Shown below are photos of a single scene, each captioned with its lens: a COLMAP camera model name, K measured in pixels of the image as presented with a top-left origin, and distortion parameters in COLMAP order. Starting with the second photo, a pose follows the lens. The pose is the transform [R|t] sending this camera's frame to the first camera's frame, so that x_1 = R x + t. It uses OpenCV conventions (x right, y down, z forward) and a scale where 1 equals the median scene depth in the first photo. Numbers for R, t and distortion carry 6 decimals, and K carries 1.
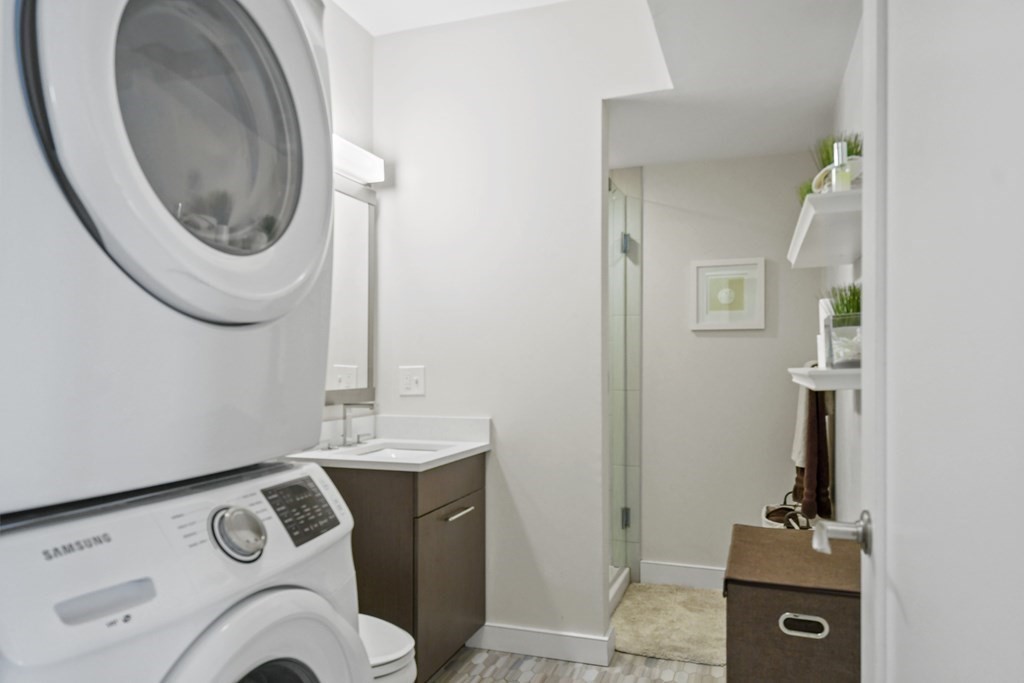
lens RADIAL K [[729.5, 0, 503.6], [0, 729.5, 384.7], [0, 0, 1]] dist [0.003816, 0.001406]
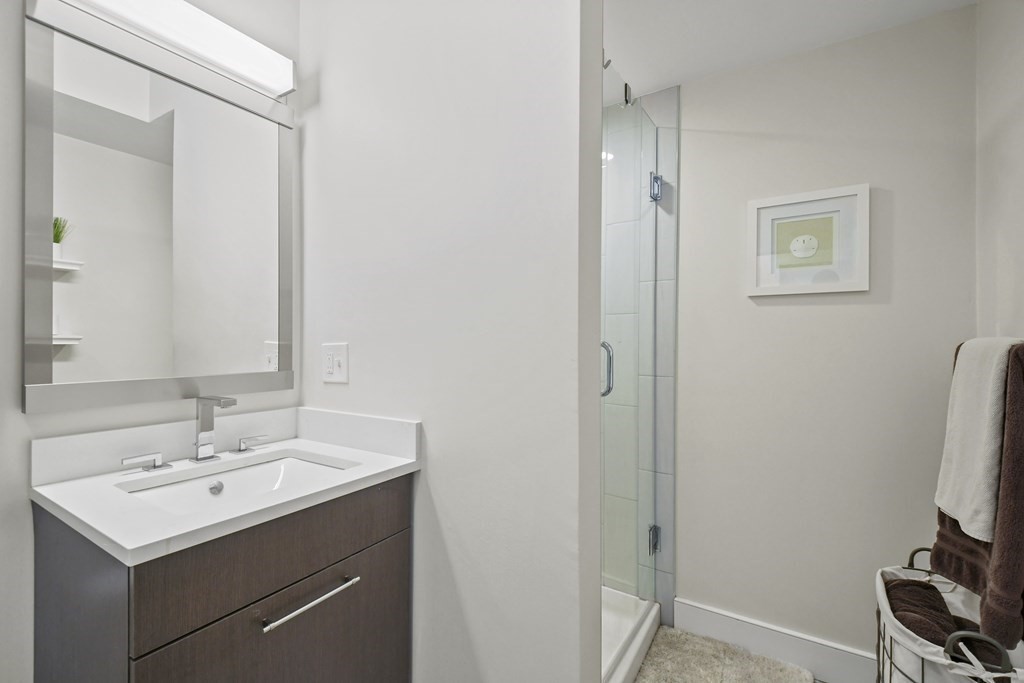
lens RADIAL K [[446.3, 0, 510.2], [0, 446.3, 349.1], [0, 0, 1]] dist [0.012467, -0.007843]
pose [[0.976011, 0.008791, -0.217544, 0.143956], [-0.012081, 0.999832, -0.013795, -0.015227], [0.217386, 0.016092, 0.975953, 0.600239]]
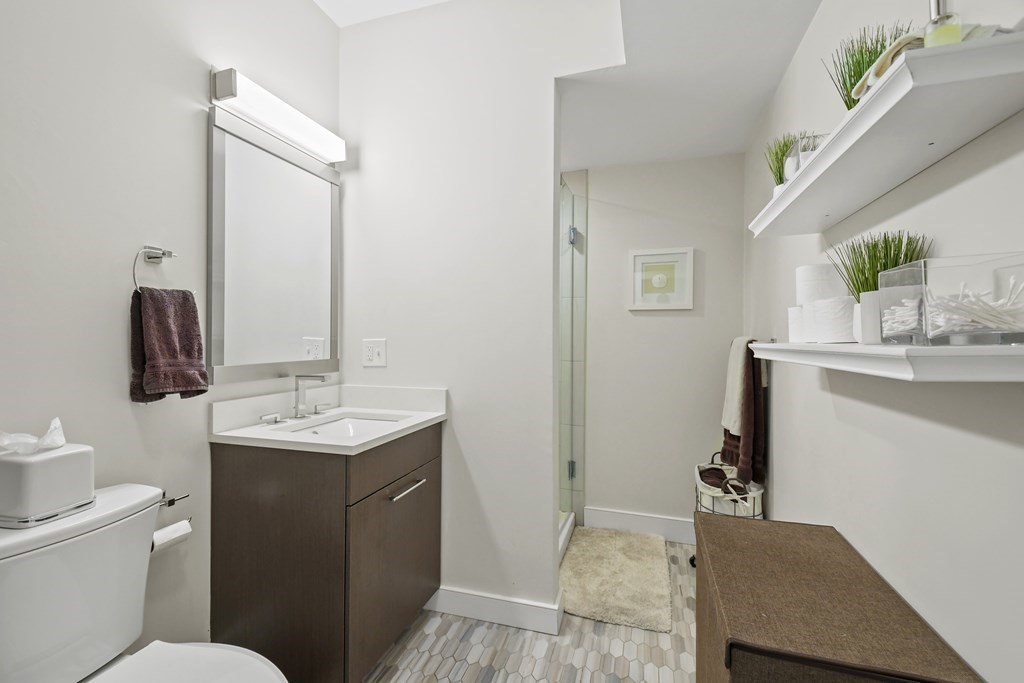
lens RADIAL K [[446.3, 0, 507.5], [0, 446.3, 347.6], [0, 0, 1]] dist [0.012467, -0.007843]
pose [[0.999269, 0.006725, 0.037632, 0.043237], [-0.006372, 0.999935, -0.009484, -0.007808], [-0.037693, 0.009237, 0.999247, 0.345665]]
